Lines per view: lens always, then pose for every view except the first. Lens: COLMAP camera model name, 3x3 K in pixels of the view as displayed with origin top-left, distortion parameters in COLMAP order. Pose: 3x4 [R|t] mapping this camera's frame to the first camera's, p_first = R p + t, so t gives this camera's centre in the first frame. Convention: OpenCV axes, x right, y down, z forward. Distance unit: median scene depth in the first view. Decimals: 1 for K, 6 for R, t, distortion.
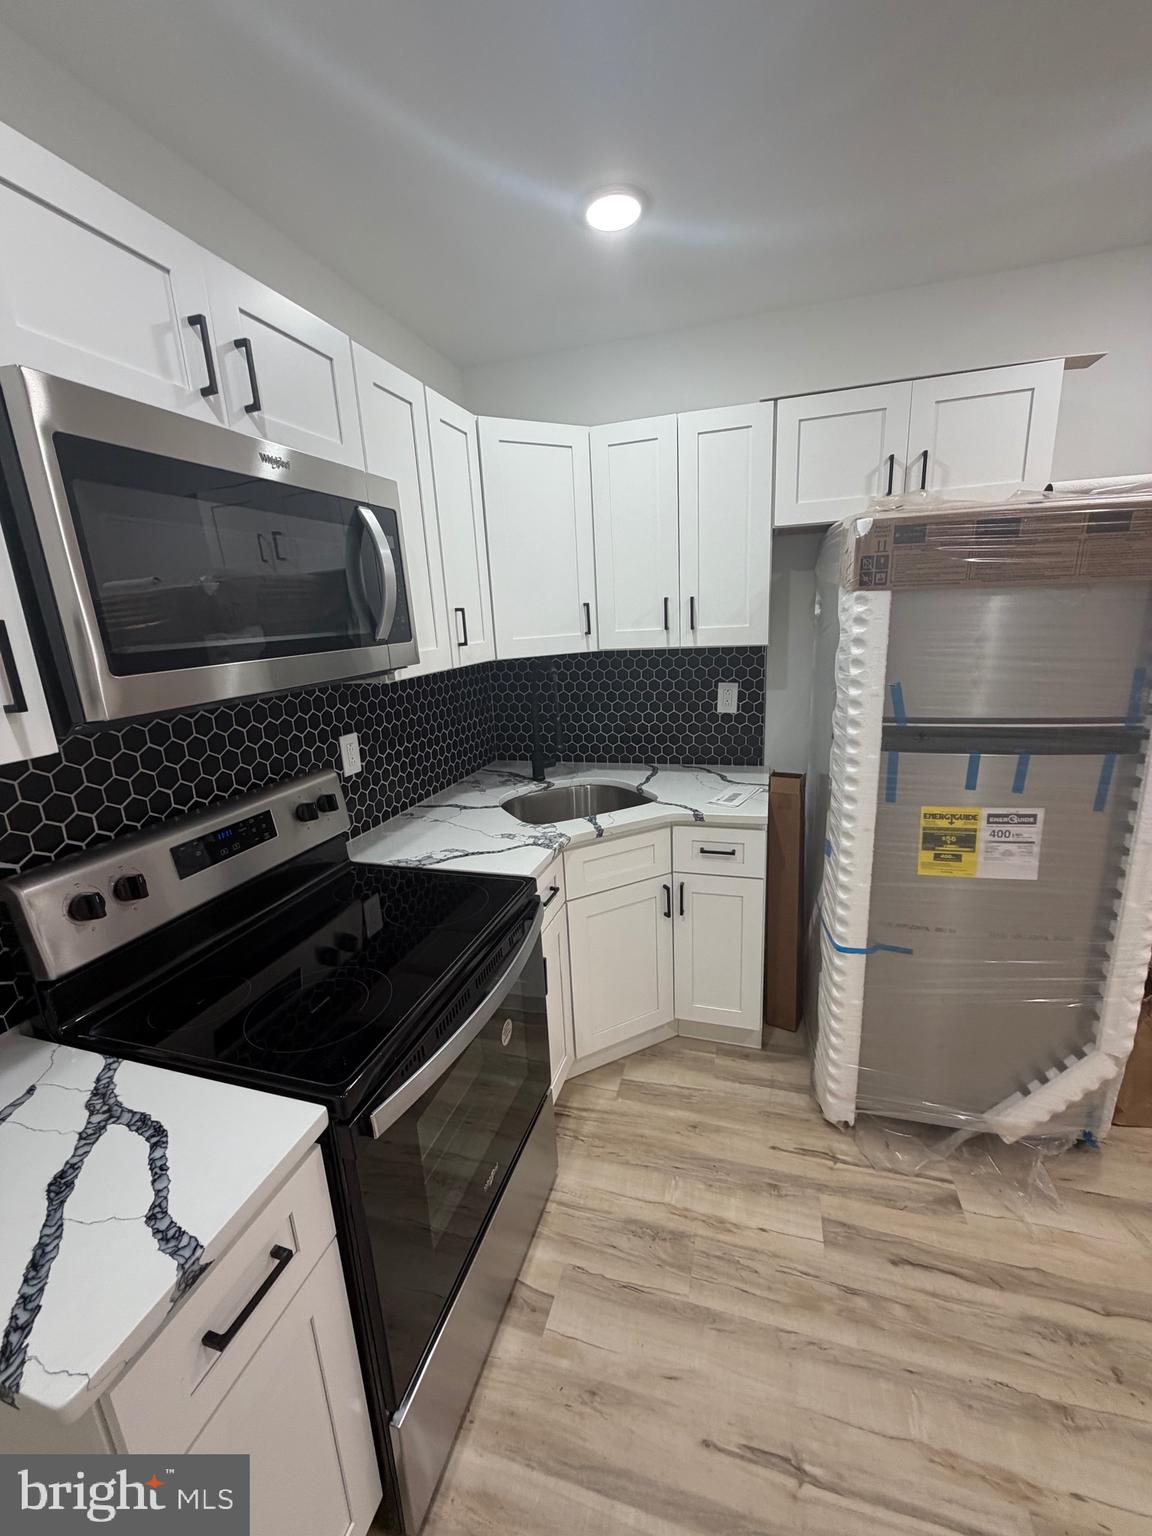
lens RADIAL K [[610.3, 0, 577.0], [0, 610.3, 764.8], [0, 0, 1]] dist [-0.000556, 0.000340]
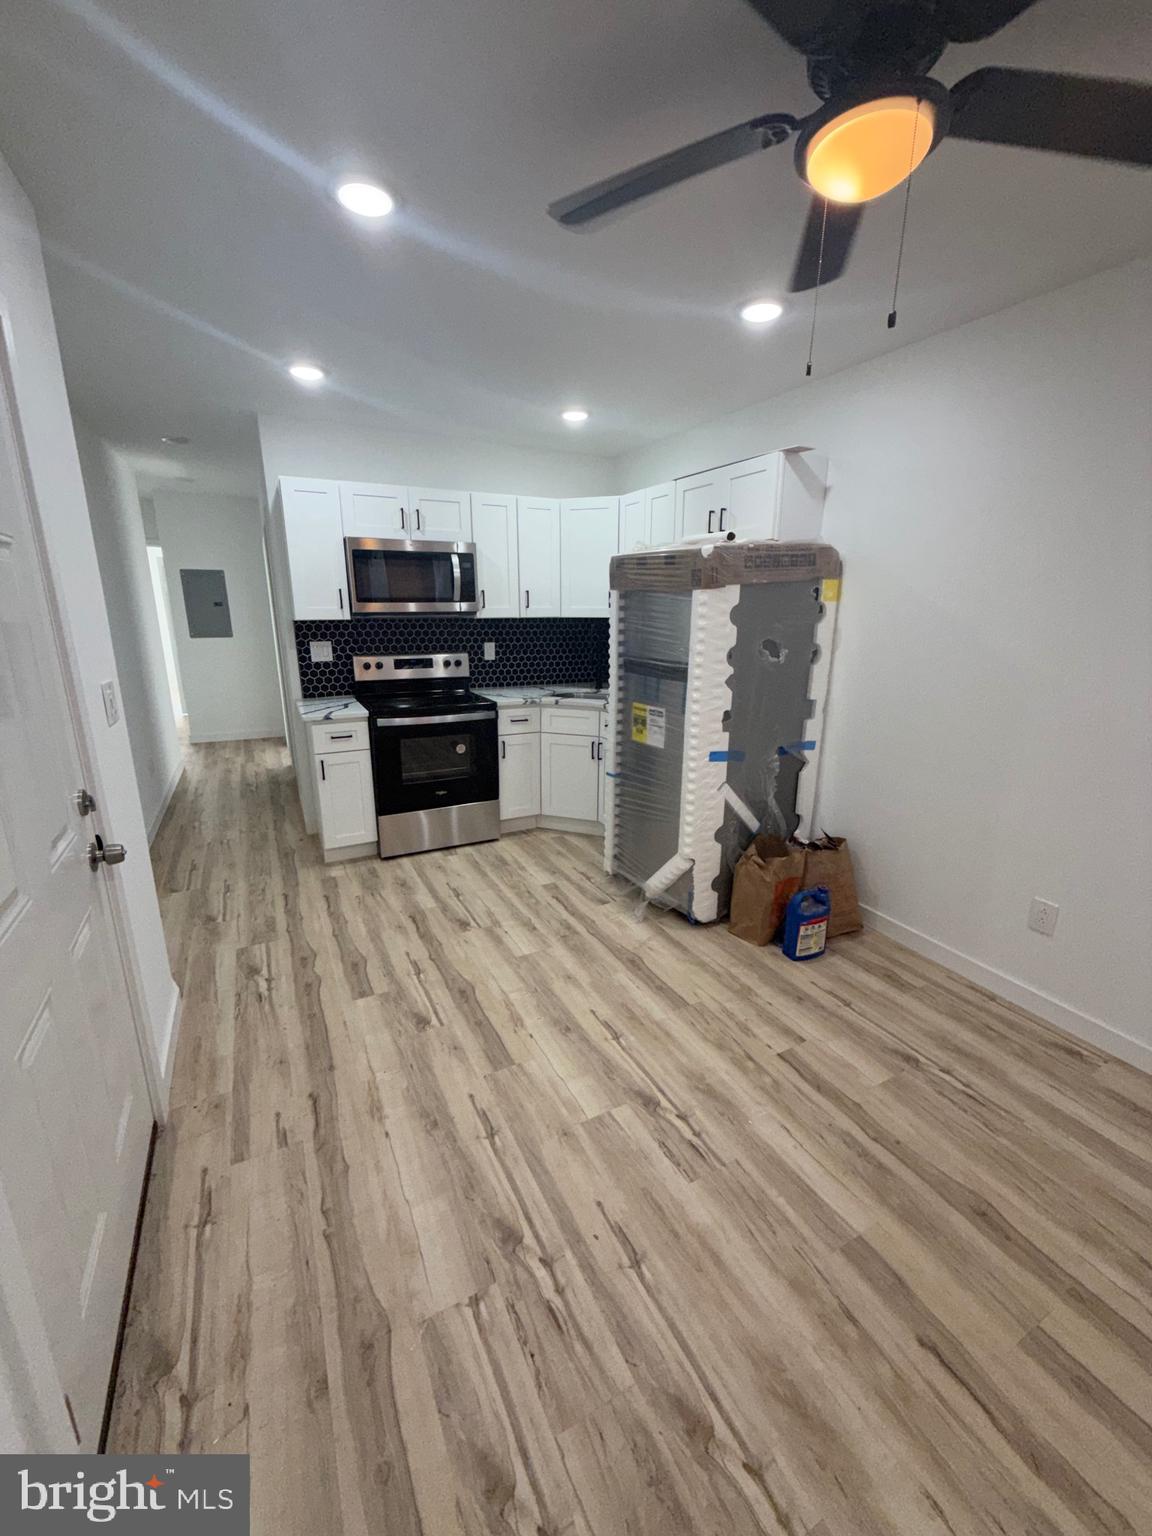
lens RADIAL K [[610.3, 0, 577.0], [0, 610.3, 764.8], [0, 0, 1]] dist [-0.000556, 0.000340]
pose [[0.698098, 0.232783, -0.677105, 1.759022], [-0.210078, 0.970646, 0.117109, 0.070066], [0.684490, 0.060491, 0.726509, -0.510815]]
